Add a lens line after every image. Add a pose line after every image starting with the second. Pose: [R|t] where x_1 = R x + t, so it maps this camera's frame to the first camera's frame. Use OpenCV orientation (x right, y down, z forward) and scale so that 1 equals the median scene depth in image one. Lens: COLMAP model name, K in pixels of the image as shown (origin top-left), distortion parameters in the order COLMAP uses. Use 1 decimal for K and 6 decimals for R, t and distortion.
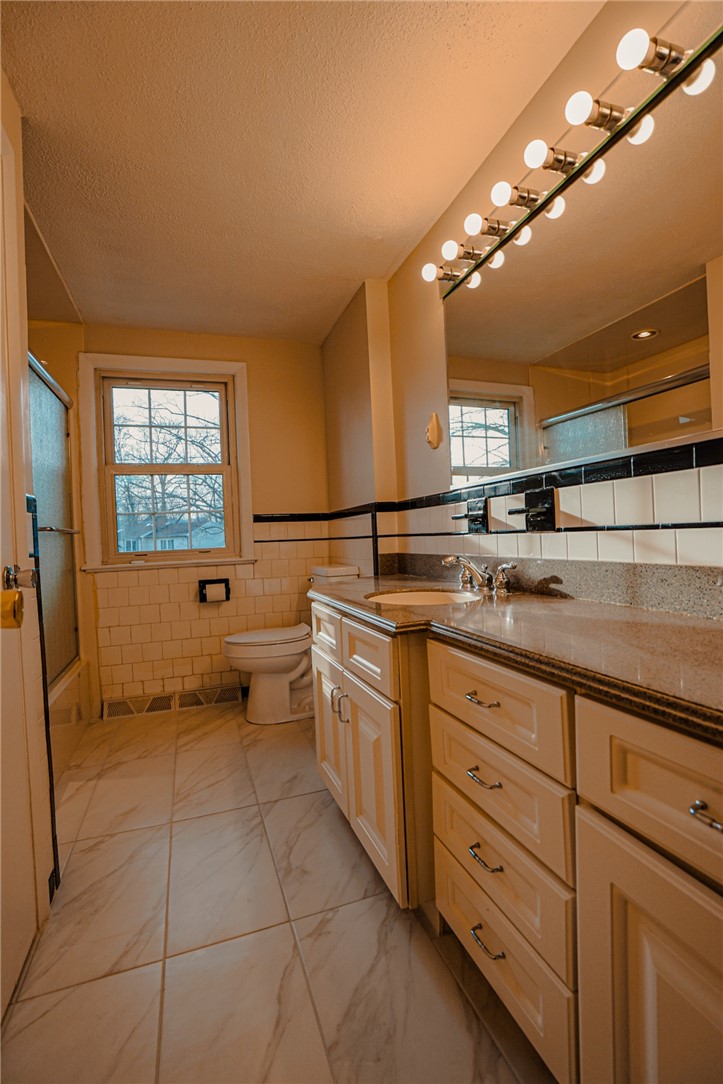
lens RADIAL K [[496.6, 0, 364.6], [0, 496.6, 538.3], [0, 0, 1]] dist [-0.055533, 0.018016]
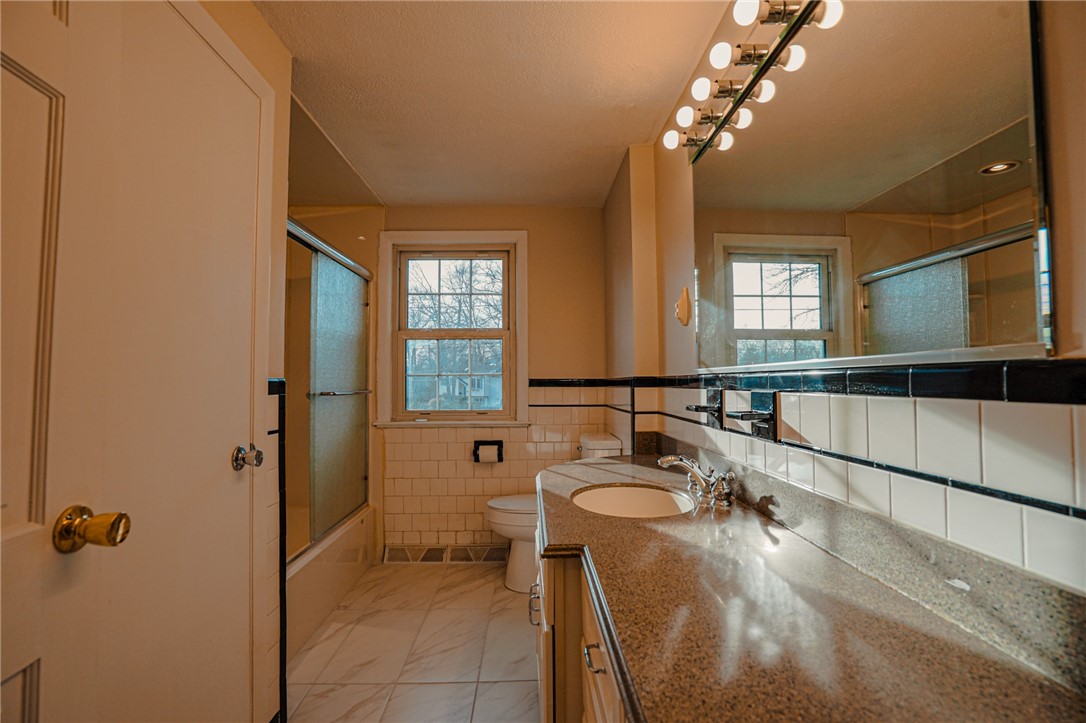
lens RADIAL K [[497.5, 0, 547.1], [0, 497.5, 362.2], [0, 0, 1]] dist [-0.055533, 0.018016]
pose [[0.951743, 0.024957, -0.305878, 0.141902], [-0.036283, 0.998848, -0.031395, -0.059025], [0.304743, 0.040978, 0.951553, 0.042463]]
